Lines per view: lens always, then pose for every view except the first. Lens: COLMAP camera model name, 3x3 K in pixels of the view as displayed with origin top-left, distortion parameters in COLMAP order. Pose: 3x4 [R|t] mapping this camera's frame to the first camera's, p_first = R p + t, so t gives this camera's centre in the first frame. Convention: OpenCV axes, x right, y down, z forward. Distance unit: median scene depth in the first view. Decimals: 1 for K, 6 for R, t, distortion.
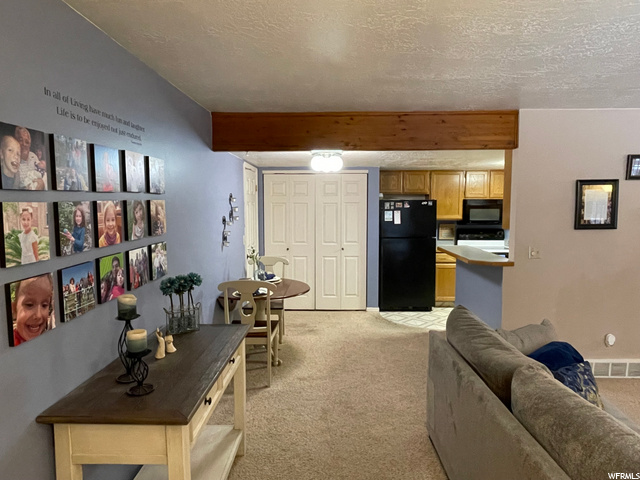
lens RADIAL K [[406.9, 0, 321.4], [0, 406.9, 238.0], [0, 0, 1]] dist [-0.001996, -0.010230]
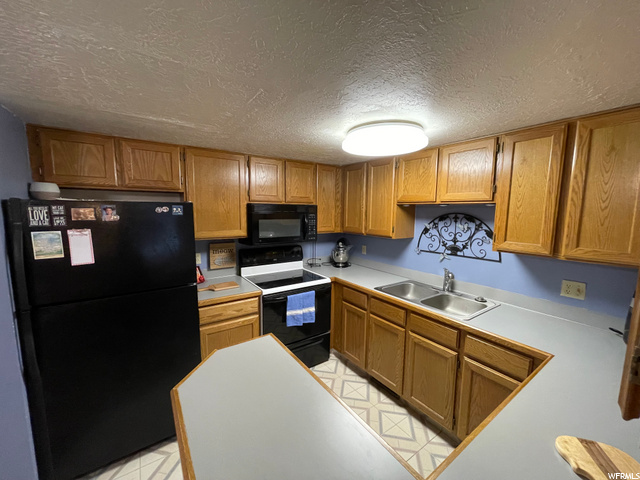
lens RADIAL K [[258.6, 0, 318.3], [0, 258.6, 235.0], [0, 0, 1]] dist [-0.010419, -0.000015]
pose [[0.816432, -0.047707, 0.575468, 0.235879], [0.036742, 0.998854, 0.030678, -0.062418], [-0.576272, -0.003903, 0.817249, 0.694954]]
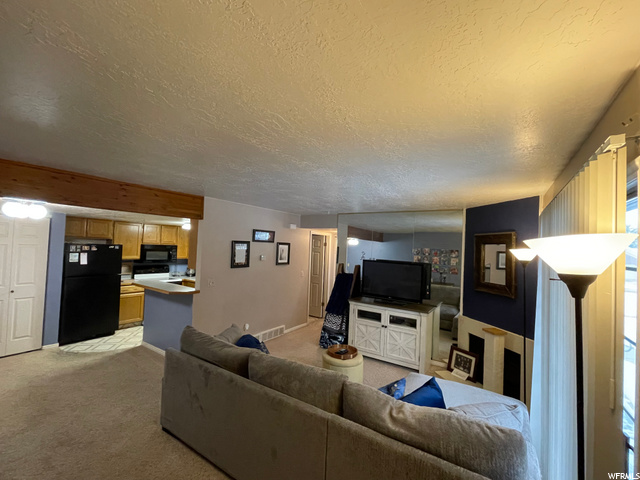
lens RADIAL K [[277.4, 0, 316.2], [0, 277.4, 239.9], [0, 0, 1]] dist [0.001913, 0.000914]
pose [[0.539927, 0.047234, 0.840385, -0.126261], [0.027801, 0.996879, -0.073891, -0.027731], [-0.841252, 0.063259, 0.536929, 0.014512]]
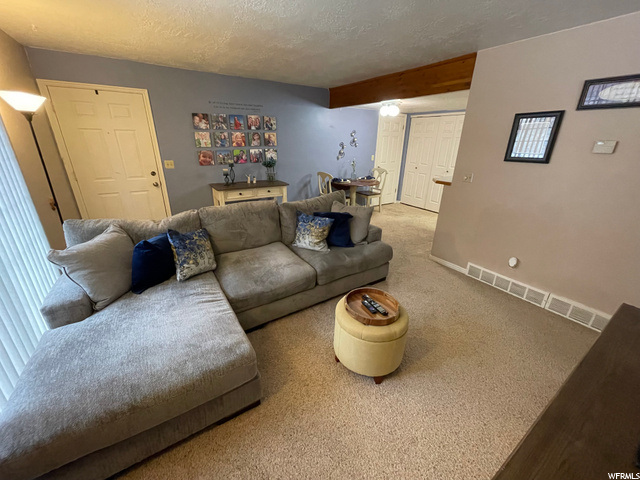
lens RADIAL K [[258.6, 0, 320.8], [0, 258.6, 240.5], [0, 0, 1]] dist [-0.010419, -0.000015]
pose [[0.563297, 0.314706, -0.763974, 0.596110], [-0.087238, 0.942108, 0.323762, 0.000530], [0.821636, -0.115726, 0.558141, 0.088869]]
